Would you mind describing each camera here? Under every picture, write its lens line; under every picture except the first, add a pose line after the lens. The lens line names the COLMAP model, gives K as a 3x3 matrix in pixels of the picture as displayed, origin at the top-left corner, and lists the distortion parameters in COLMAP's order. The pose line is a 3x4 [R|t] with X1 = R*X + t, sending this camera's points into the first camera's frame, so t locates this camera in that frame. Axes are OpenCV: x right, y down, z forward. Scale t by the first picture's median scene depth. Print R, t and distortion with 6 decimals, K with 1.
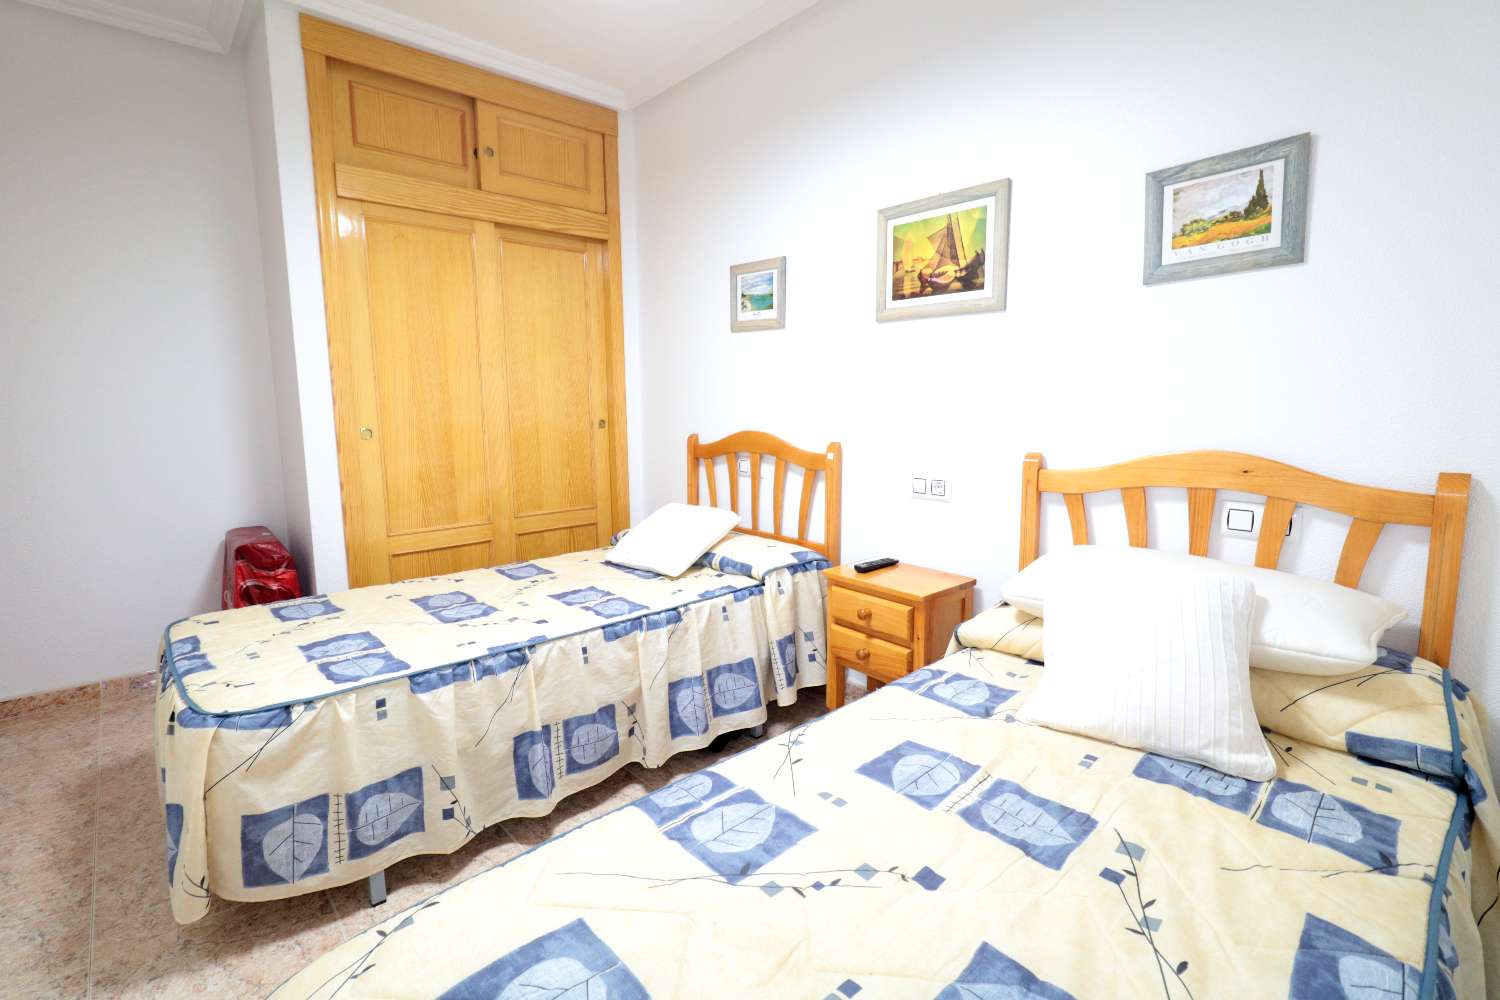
lens RADIAL K [[694.9, 0, 745.9], [0, 694.9, 498.2], [0, 0, 1]] dist [0.001351, -0.001426]
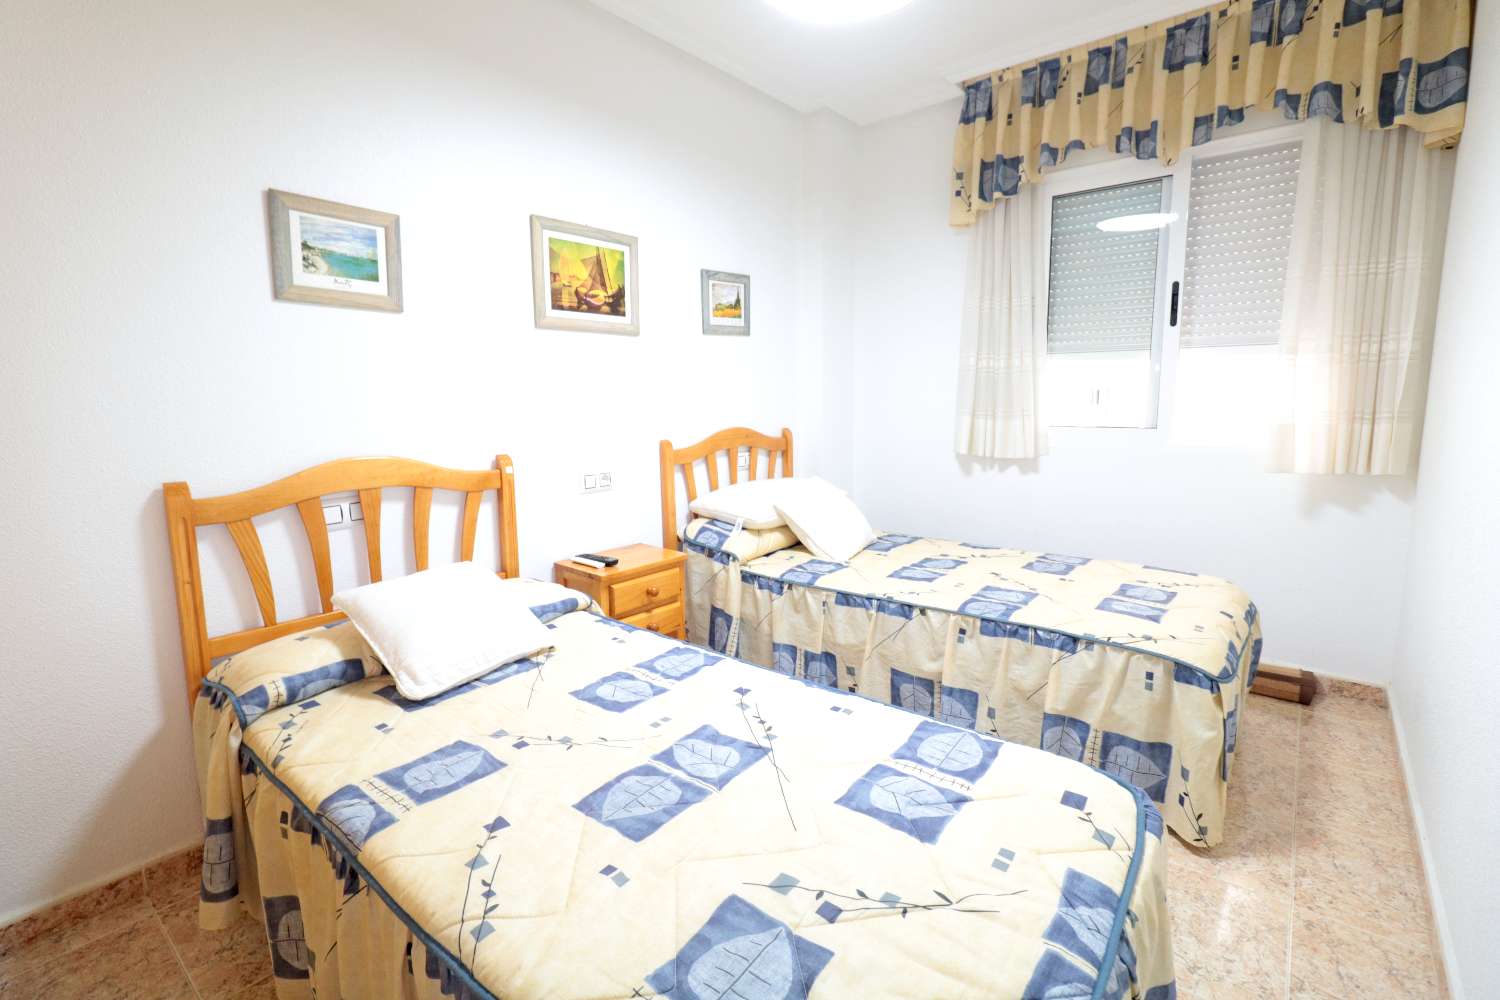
lens RADIAL K [[694.9, 0, 744.9], [0, 694.9, 492.8], [0, 0, 1]] dist [0.001351, -0.001426]
pose [[-0.153448, -0.131131, 0.979417, -0.931358], [0.158368, 0.975081, 0.155362, -0.141783], [-0.975384, 0.178948, -0.128857, 0.957788]]
